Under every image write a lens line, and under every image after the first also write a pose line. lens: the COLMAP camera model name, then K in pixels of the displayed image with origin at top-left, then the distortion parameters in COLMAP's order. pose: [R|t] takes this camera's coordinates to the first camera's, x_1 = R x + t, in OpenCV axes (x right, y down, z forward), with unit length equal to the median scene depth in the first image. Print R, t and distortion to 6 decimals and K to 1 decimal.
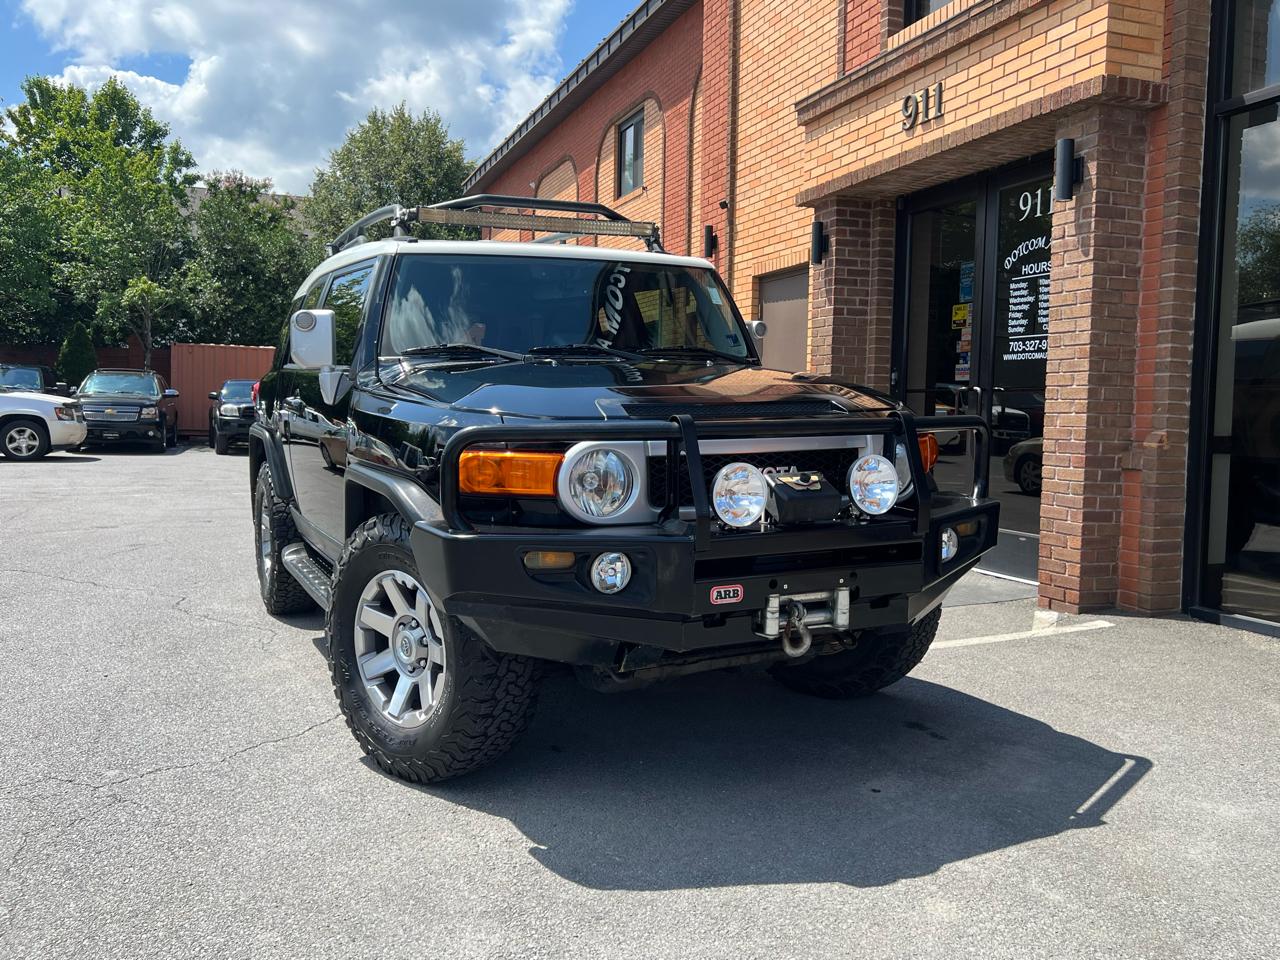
lens RADIAL K [[1056.2, 0, 641.8], [0, 1056.2, 478.1], [0, 0, 1]] dist [0.024636, -0.015209]
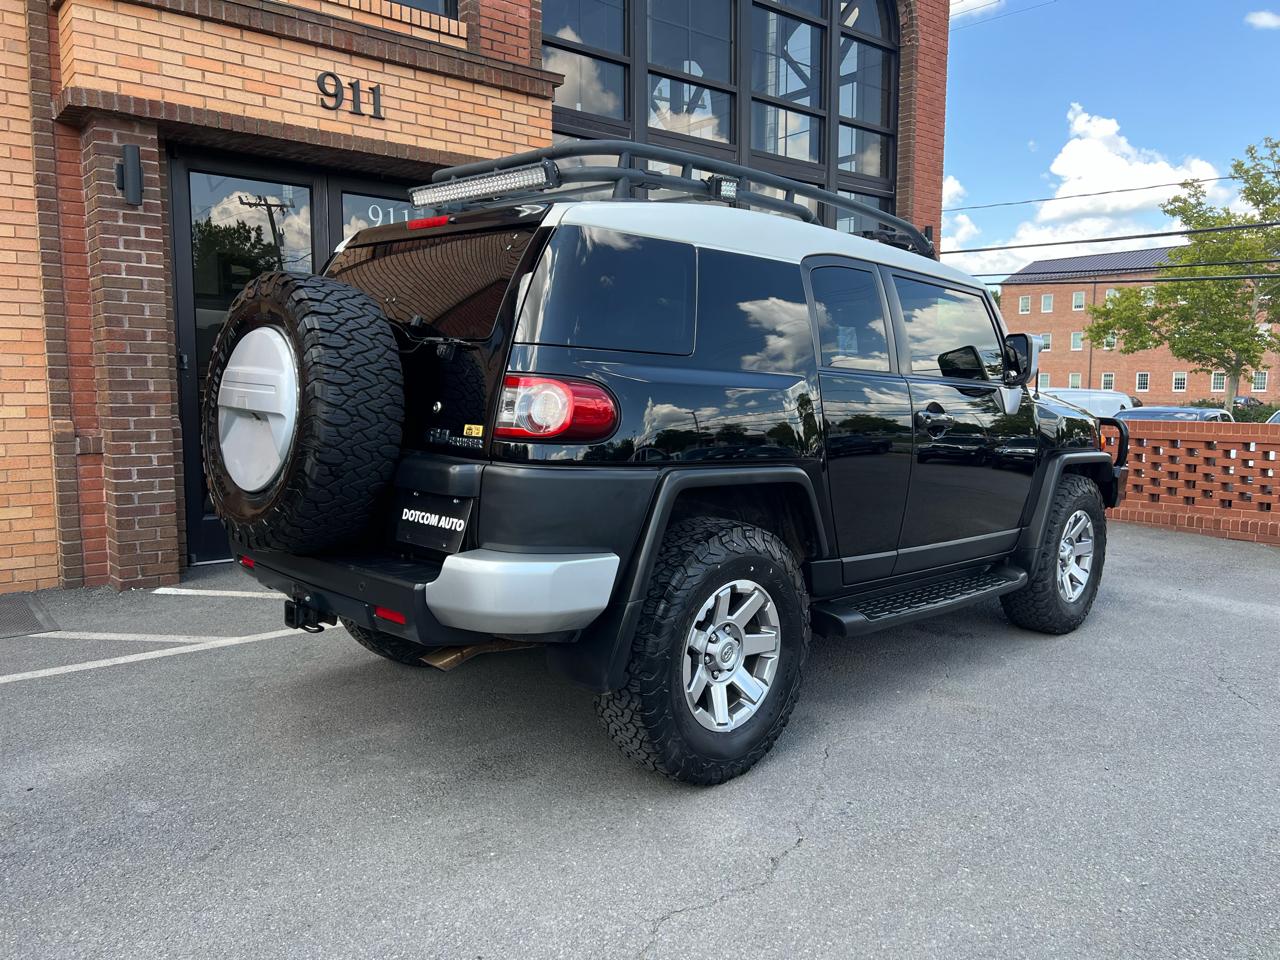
lens RADIAL K [[962.6, 0, 647.1], [0, 962.6, 481.8], [0, 0, 1]] dist [0.057075, -0.068185]
pose [[-0.319609, -0.109216, 0.941234, -0.727482], [0.049676, 0.990038, 0.131747, -0.097903], [-0.946247, 0.088864, -0.311000, 1.059943]]
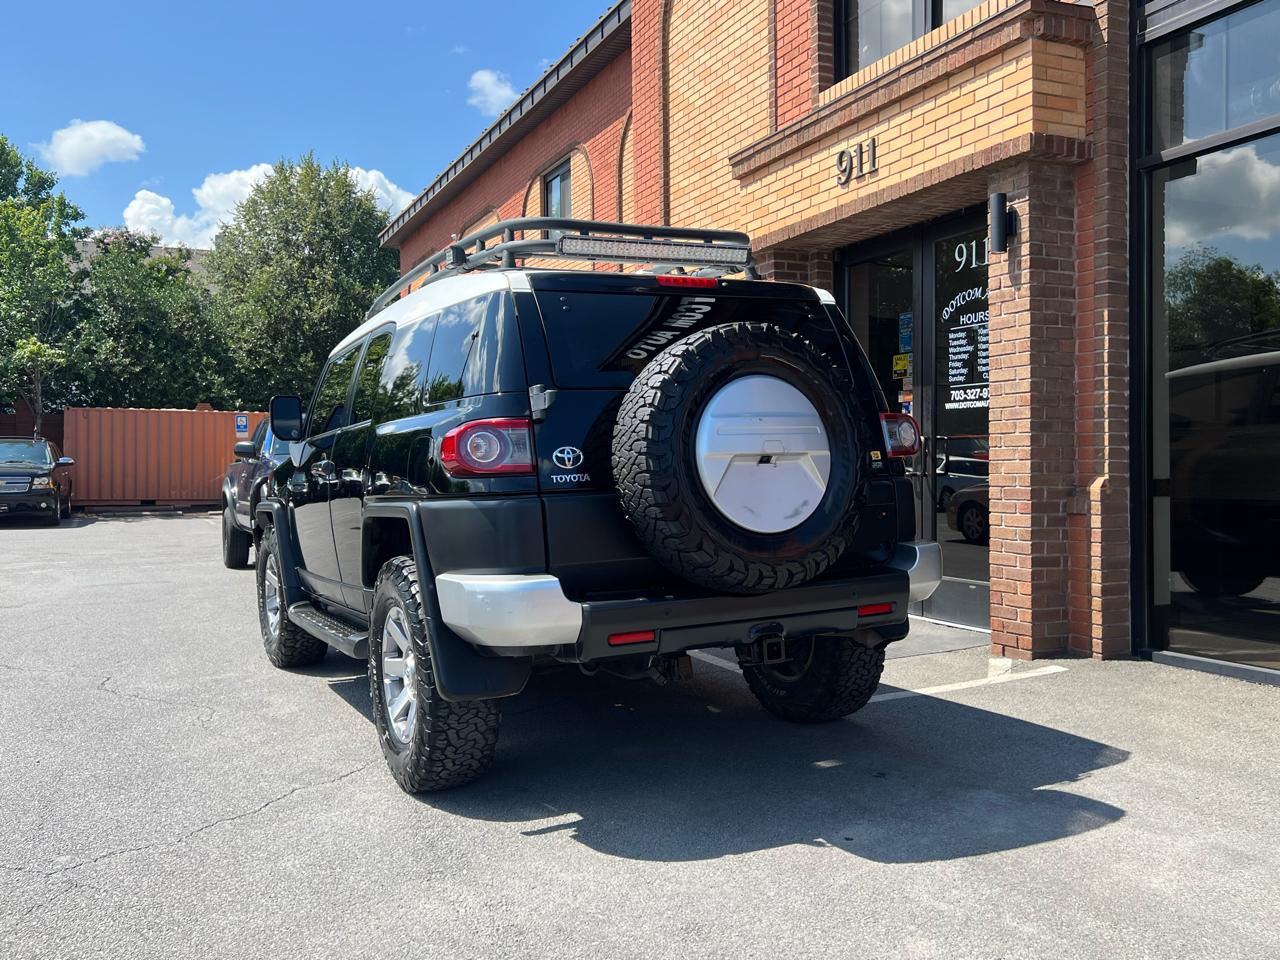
lens RADIAL K [[1109.9, 0, 637.6], [0, 1109.9, 478.3], [0, 0, 1]] dist [0.050115, -0.061772]
pose [[0.997745, -0.025497, 0.062080, -0.017743], [0.028739, 0.998239, -0.051900, 0.000673], [-0.060647, 0.053567, 0.996721, -0.032226]]
